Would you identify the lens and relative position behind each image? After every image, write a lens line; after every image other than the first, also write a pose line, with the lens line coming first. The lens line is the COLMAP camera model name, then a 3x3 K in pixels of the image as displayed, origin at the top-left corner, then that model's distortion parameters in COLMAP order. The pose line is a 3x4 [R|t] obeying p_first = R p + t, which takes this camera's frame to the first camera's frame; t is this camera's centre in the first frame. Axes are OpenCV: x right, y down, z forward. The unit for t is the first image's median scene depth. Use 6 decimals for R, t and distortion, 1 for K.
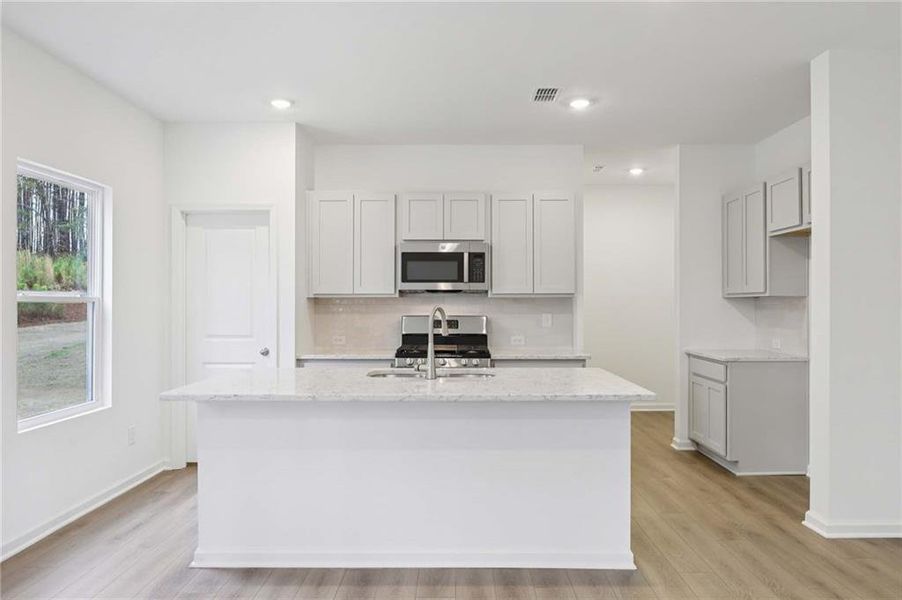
lens RADIAL K [[616.9, 0, 452.4], [0, 616.9, 305.1], [0, 0, 1]] dist [-0.002801, 0.001170]
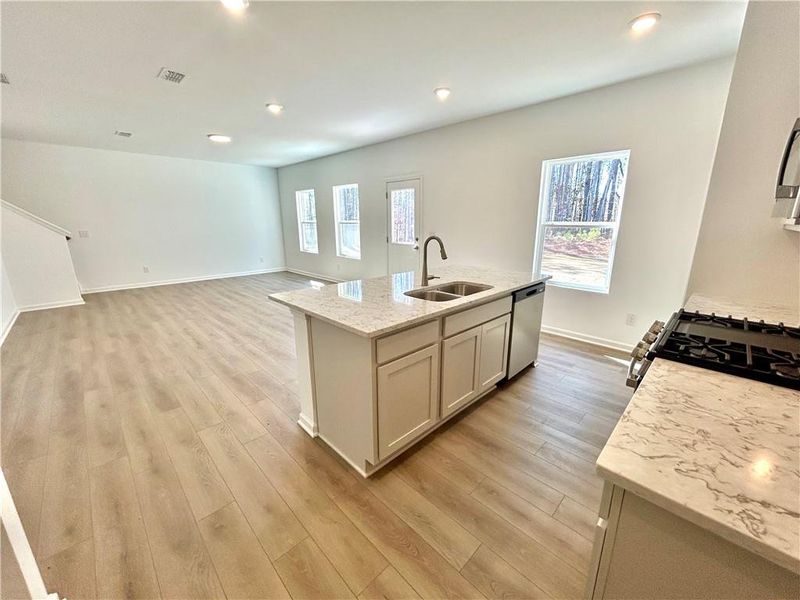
lens RADIAL K [[316.3, 0, 400.0], [0, 316.3, 300.0], [0, 0, 1]] dist [0.000392, 0.000013]
pose [[-0.696163, 0.172243, -0.696914, 0.359275], [0.001409, 0.971116, 0.238604, -0.020581], [0.717882, 0.165125, -0.676298, 0.974777]]
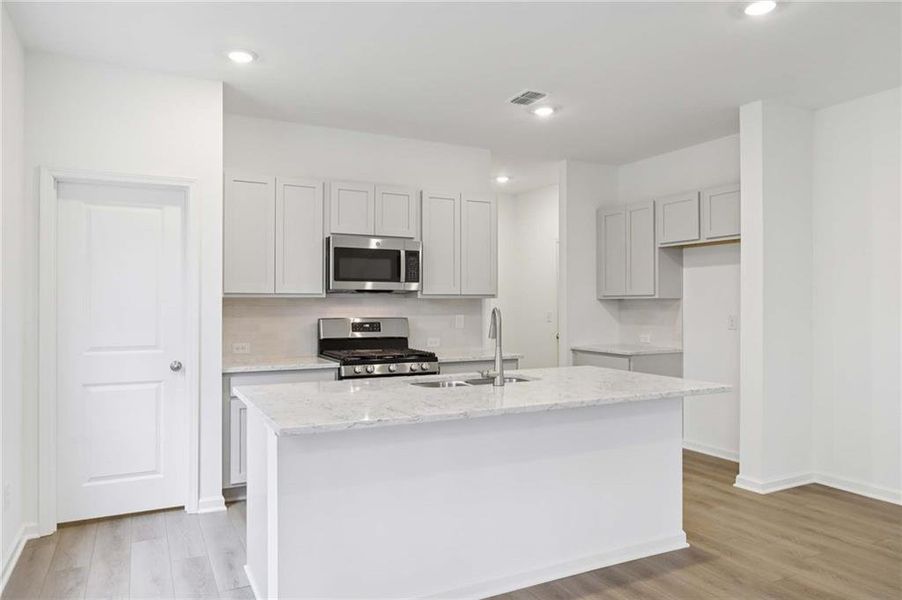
lens RADIAL K [[618.4, 0, 454.7], [0, 618.4, 302.0], [0, 0, 1]] dist [-0.000401, 0.000885]
pose [[0.880947, 0.001470, 0.473213, -0.354425], [0.000771, 0.999989, -0.004542, -0.002090], [-0.473215, 0.004366, 0.880936, 0.132854]]
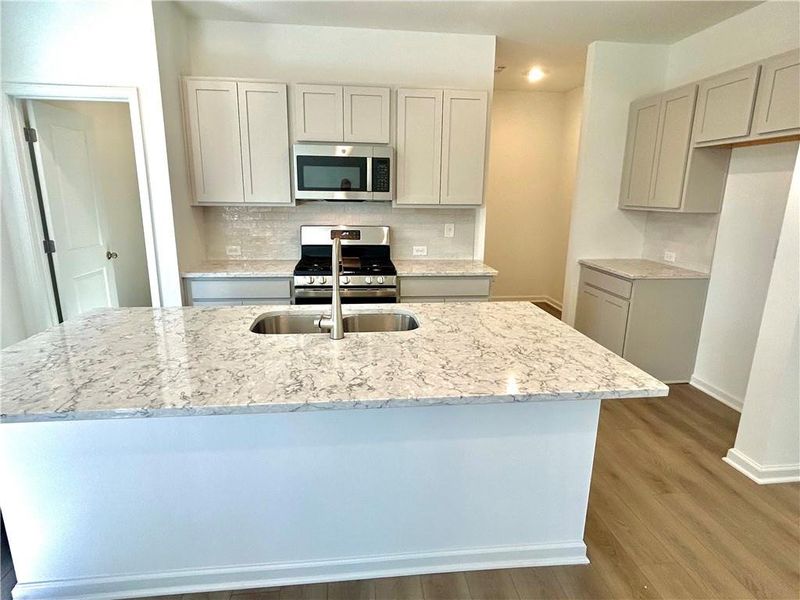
lens RADIAL K [[447.5, 0, 400.0], [0, 447.5, 300.0], [0, 0, 1]] dist [0.001269, -0.000497]
pose [[0.992632, -0.014873, 0.120255, -0.015214], [-0.013467, 0.972748, 0.231474, -0.034611], [-0.120421, -0.231388, 0.965380, 0.312729]]
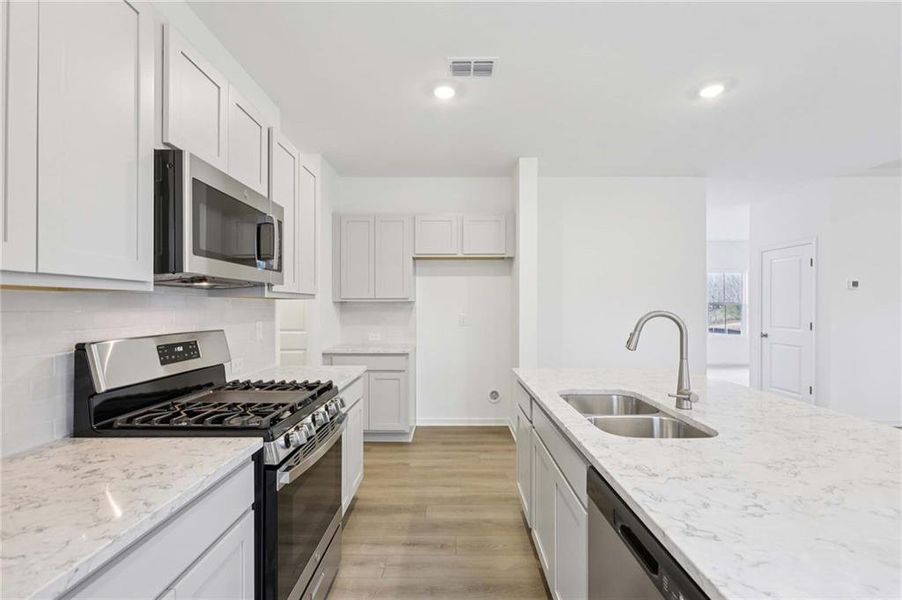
lens RADIAL K [[405.1, 0, 453.6], [0, 405.1, 305.4], [0, 0, 1]] dist [-0.000069, -0.000026]
pose [[-0.014292, 0.000971, 0.999897, -0.344760], [-0.000942, 0.999999, -0.000985, -0.004379], [-0.999897, -0.000956, -0.014291, 0.845469]]
